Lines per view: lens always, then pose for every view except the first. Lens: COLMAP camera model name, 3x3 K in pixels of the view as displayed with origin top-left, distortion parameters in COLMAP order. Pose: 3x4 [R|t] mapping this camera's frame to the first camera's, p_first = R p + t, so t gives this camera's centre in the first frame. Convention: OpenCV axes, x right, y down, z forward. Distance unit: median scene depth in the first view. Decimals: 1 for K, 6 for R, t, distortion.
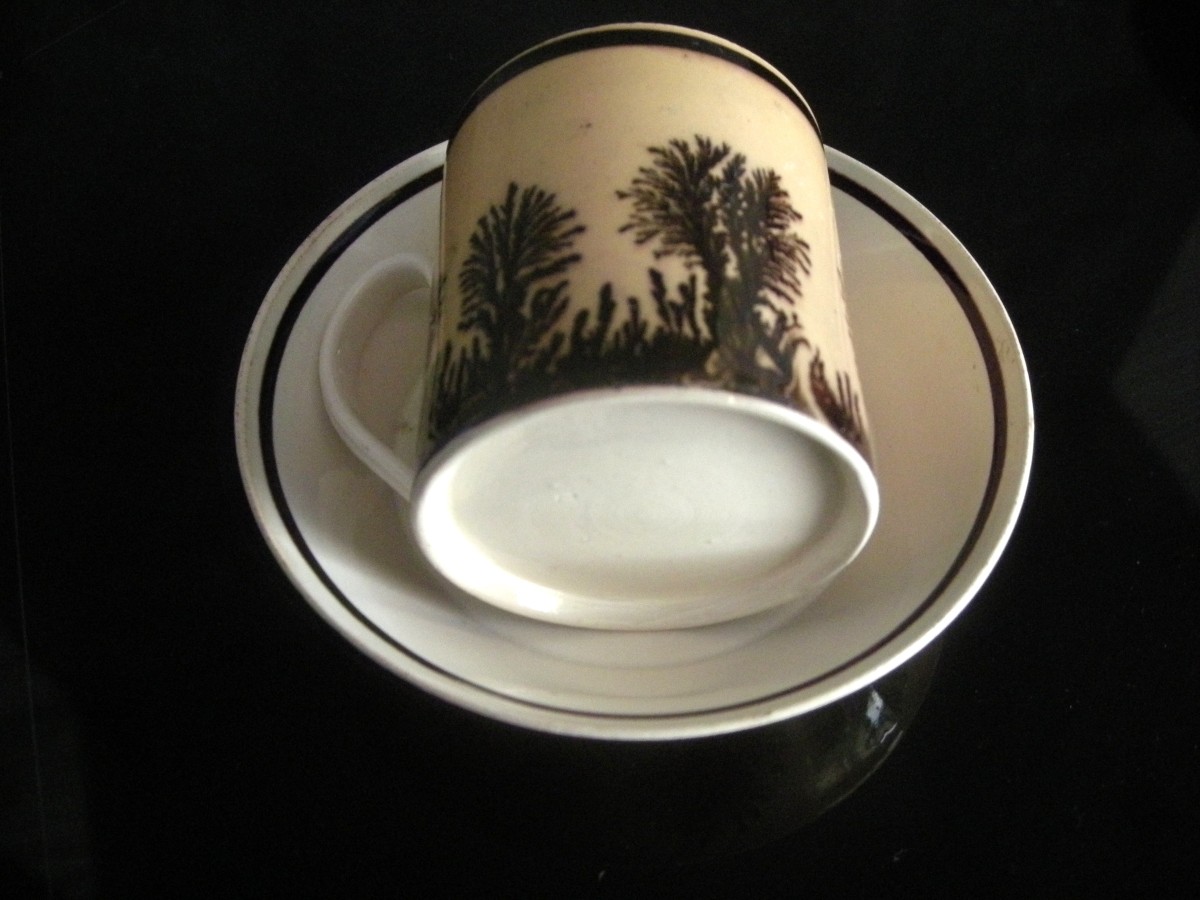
lens RADIAL K [[1220.9, 0, 602.5], [0, 1220.9, 450.4], [0, 0, 1]] dist [-0.176807, 0.000000]
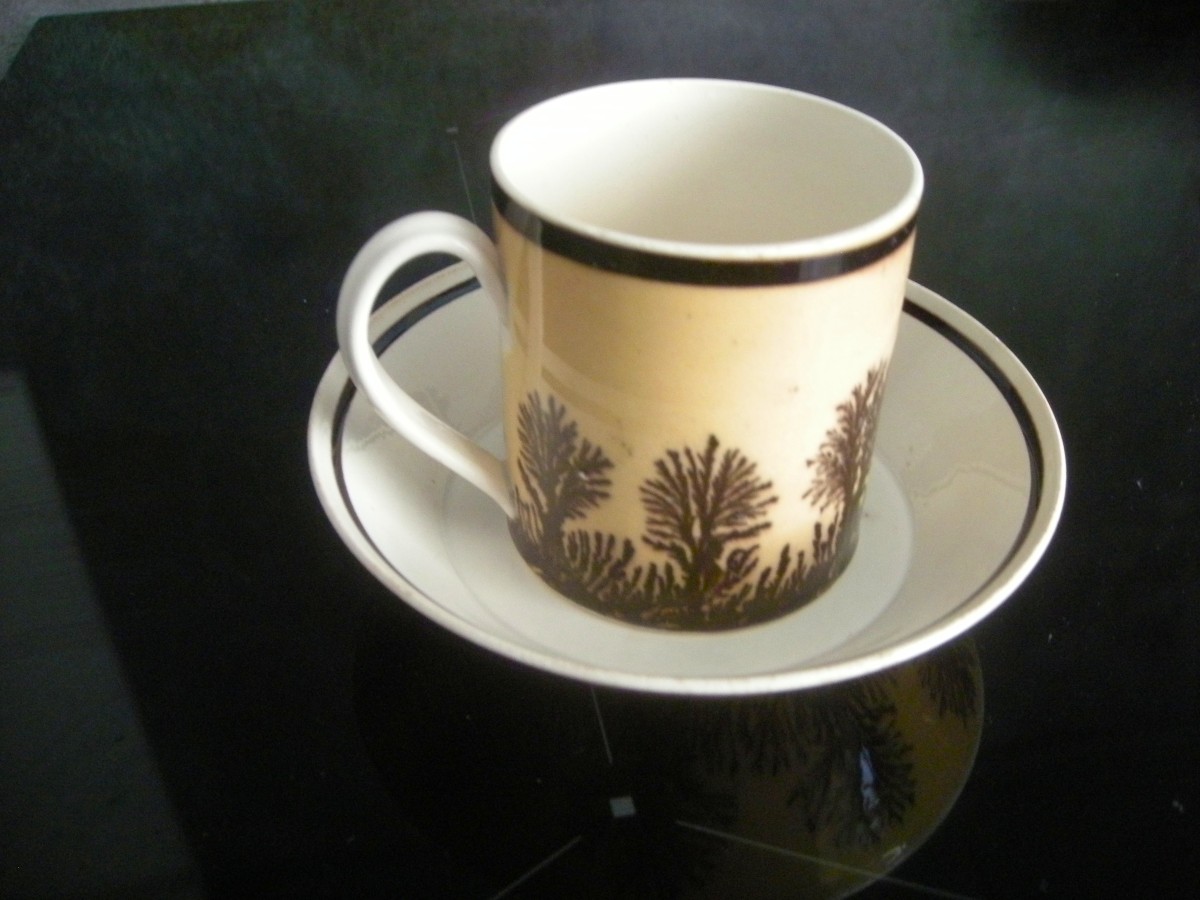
lens RADIAL K [[1220.9, 0, 605.8], [0, 1220.9, 449.6], [0, 0, 1]] dist [-0.176807, 0.000000]
pose [[0.823227, -0.326859, 0.464178, -0.682286], [-0.335947, 0.378630, 0.862426, -1.161856], [-0.457643, -0.865911, 0.201892, 0.890404]]
